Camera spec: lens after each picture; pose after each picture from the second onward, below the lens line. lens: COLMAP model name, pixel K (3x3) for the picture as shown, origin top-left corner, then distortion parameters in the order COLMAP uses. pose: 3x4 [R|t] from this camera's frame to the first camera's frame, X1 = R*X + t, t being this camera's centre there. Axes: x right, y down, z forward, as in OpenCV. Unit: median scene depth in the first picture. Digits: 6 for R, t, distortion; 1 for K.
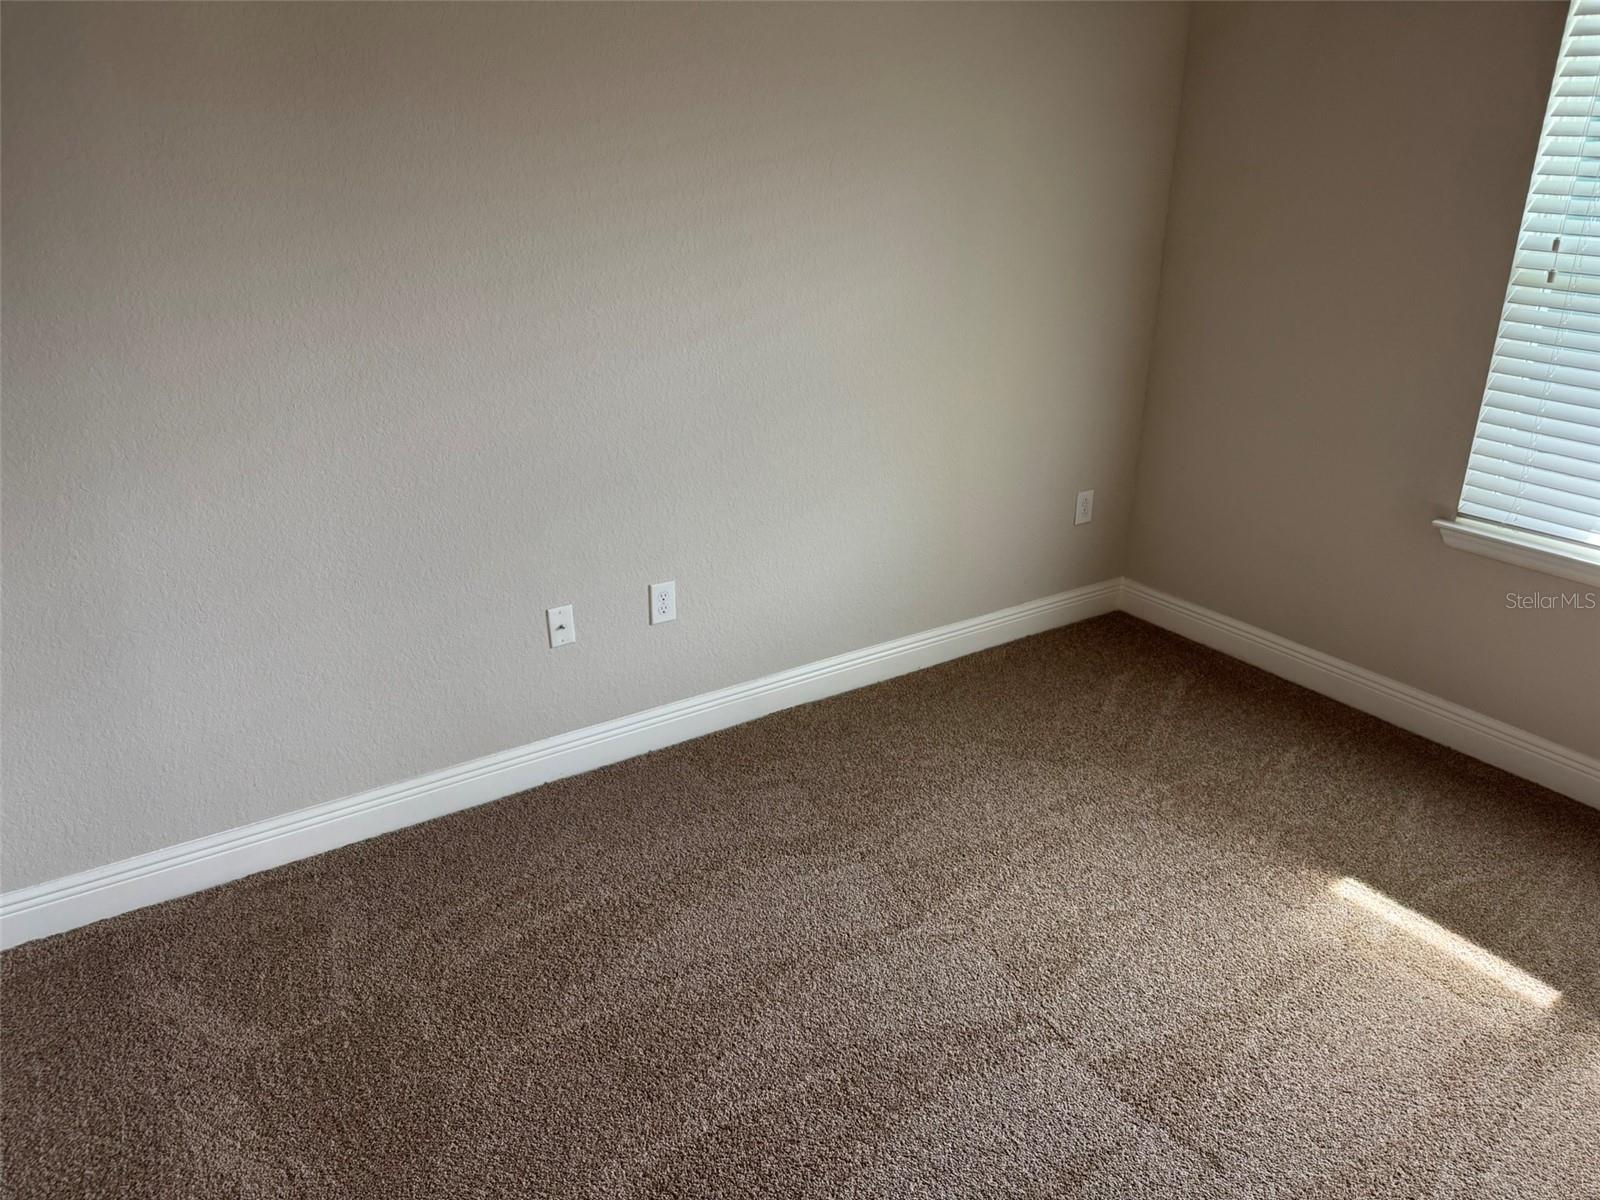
lens RADIAL K [[1118.7, 0, 802.5], [0, 1118.7, 610.8], [0, 0, 1]] dist [0.099089, -0.140196]
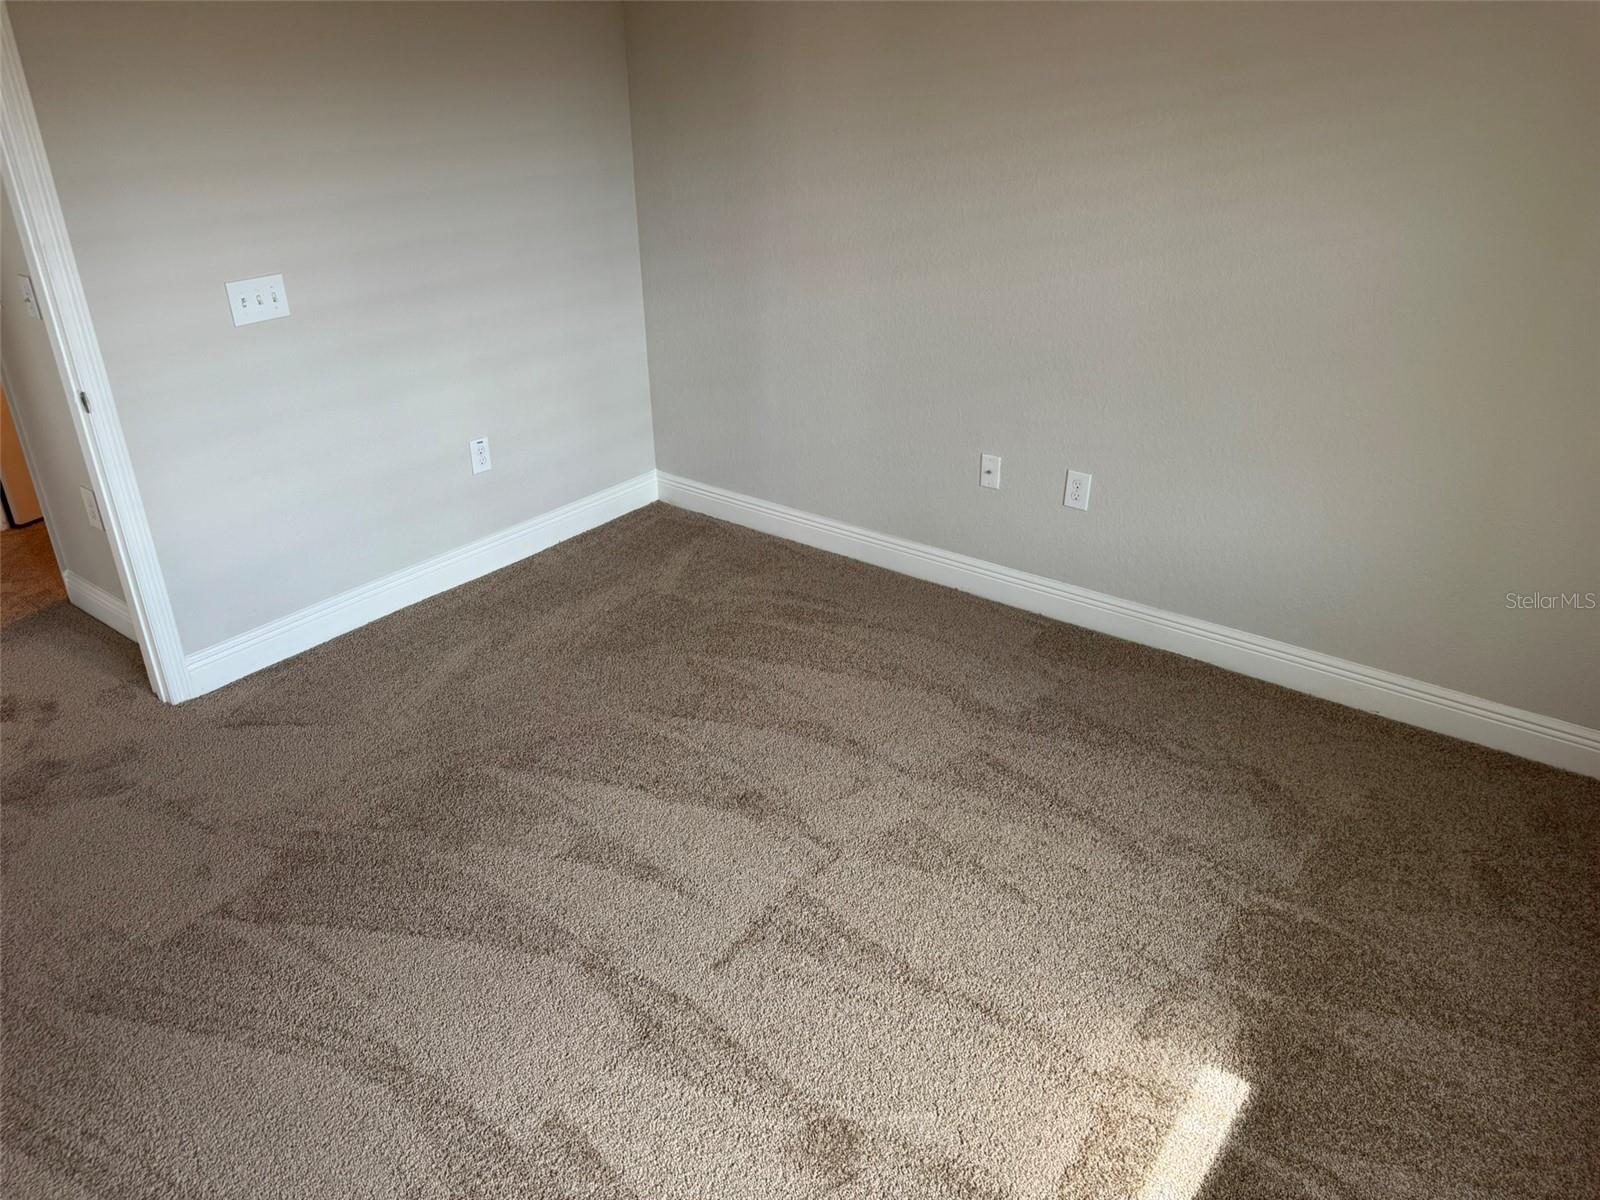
lens RADIAL K [[1125.1, 0, 803.9], [0, 1125.1, 606.1], [0, 0, 1]] dist [0.047569, -0.052893]
pose [[0.311254, 0.416648, -0.854123, 0.827562], [-0.348439, 0.886210, 0.305324, -0.159687], [0.884144, 0.202576, 0.421012, 0.331509]]
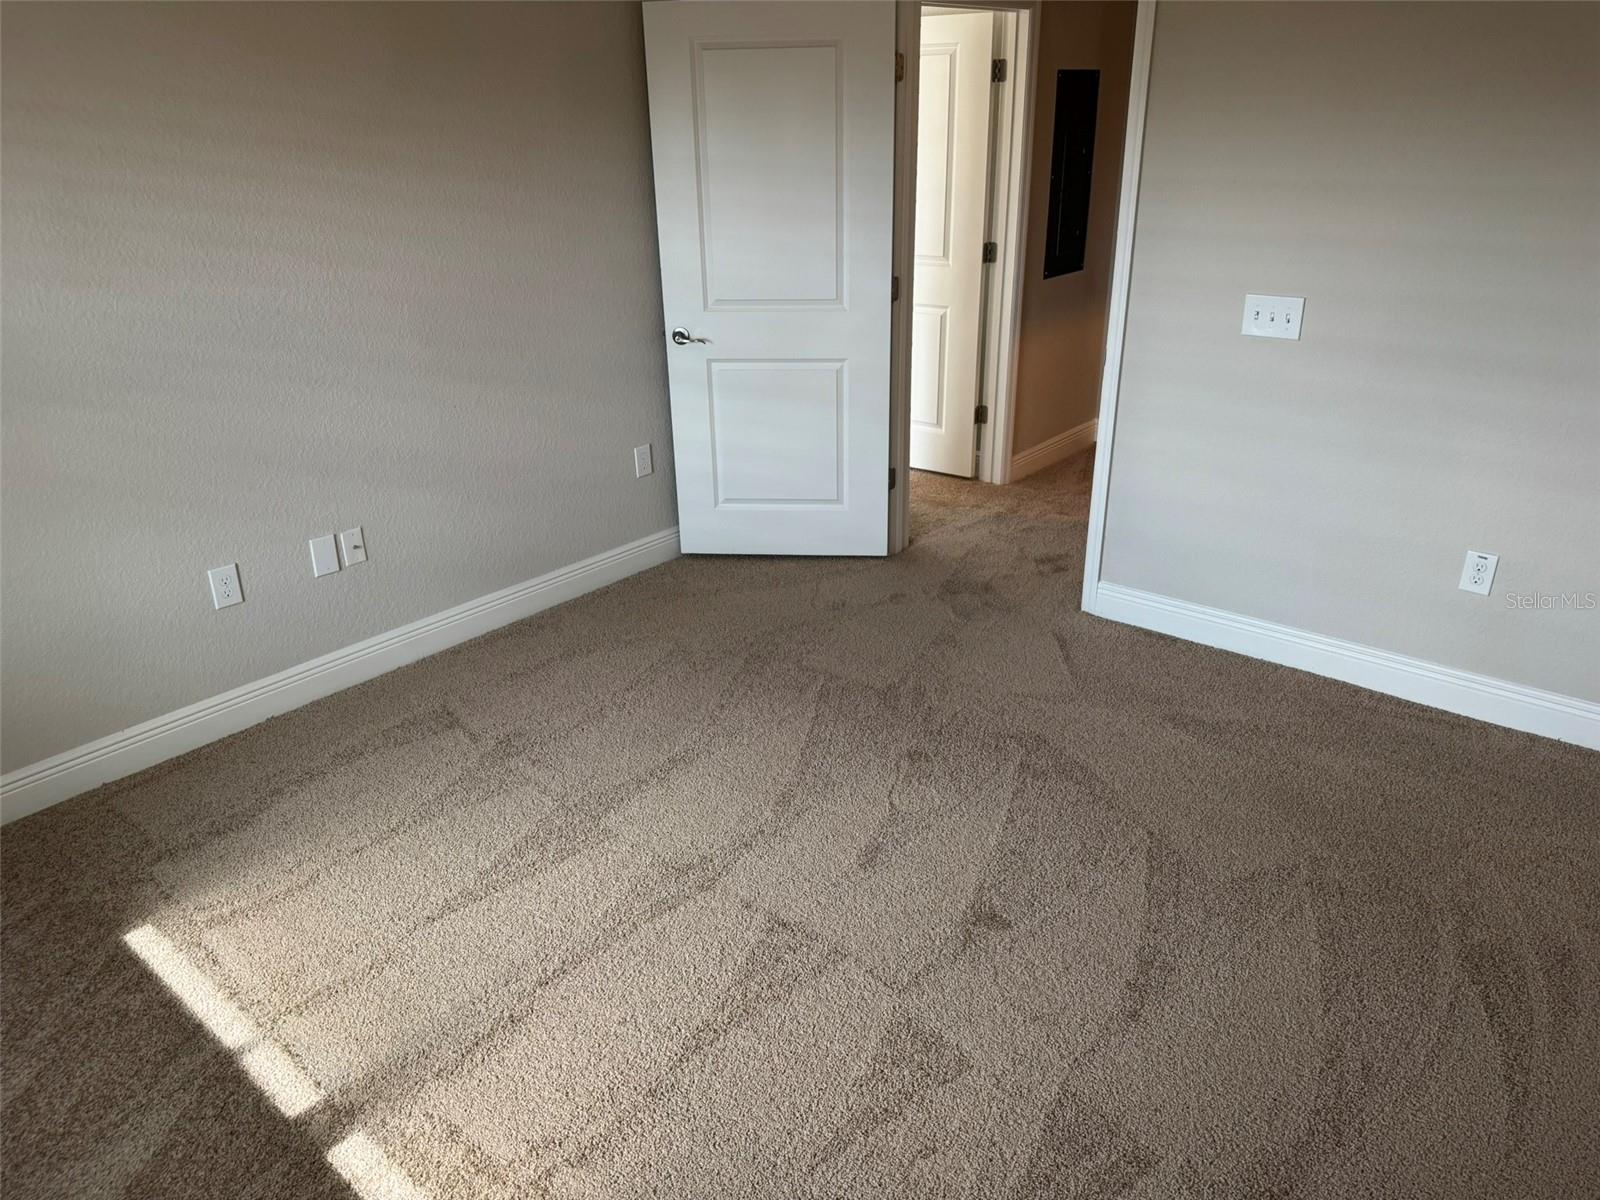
lens RADIAL K [[1125.1, 0, 803.9], [0, 1125.1, 606.1], [0, 0, 1]] dist [0.047569, -0.052893]
pose [[-0.970206, 0.111369, -0.215168, 0.342570], [-0.075618, 0.704536, 0.705628, -0.460329], [0.230179, 0.700875, -0.675124, 1.116803]]
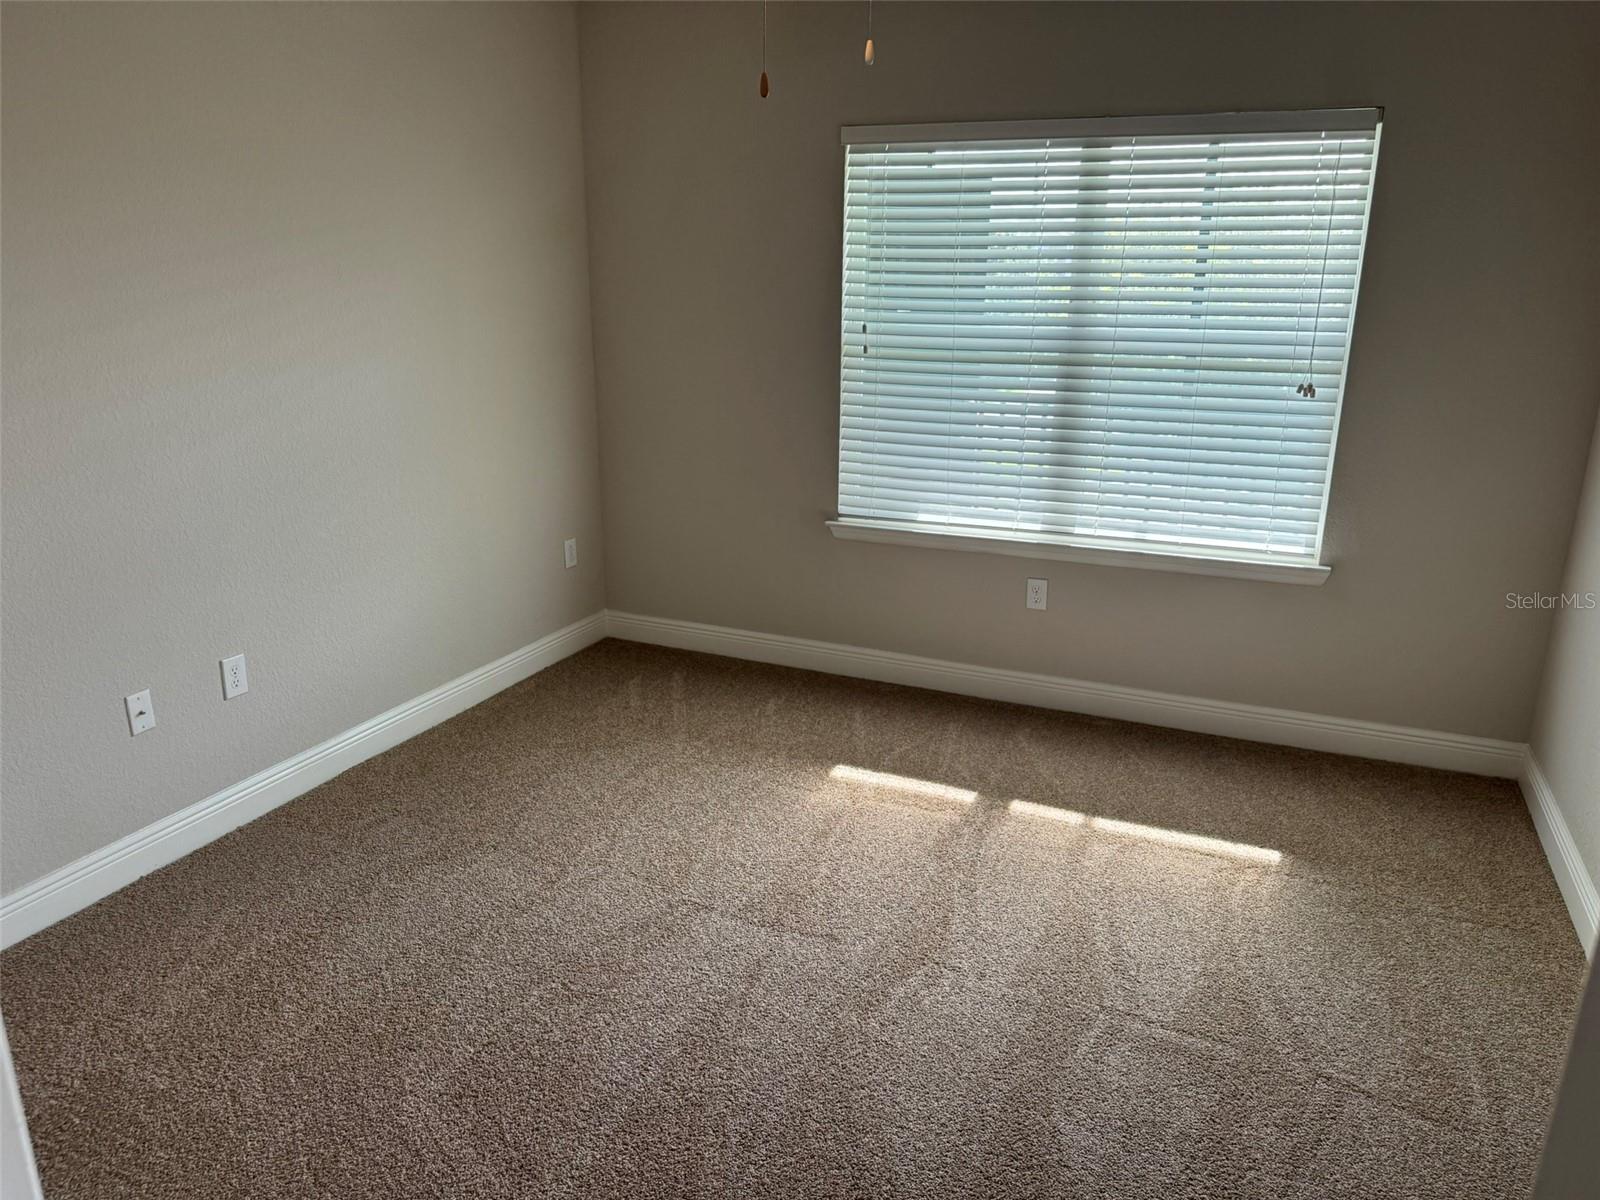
lens RADIAL K [[1118.7, 0, 802.5], [0, 1118.7, 610.8], [0, 0, 1]] dist [0.099089, -0.140196]
pose [[0.835227, -0.151720, 0.528561, -0.243084], [0.200258, 0.979103, -0.035401, 0.078690], [-0.512145, 0.135416, 0.848157, -0.172657]]
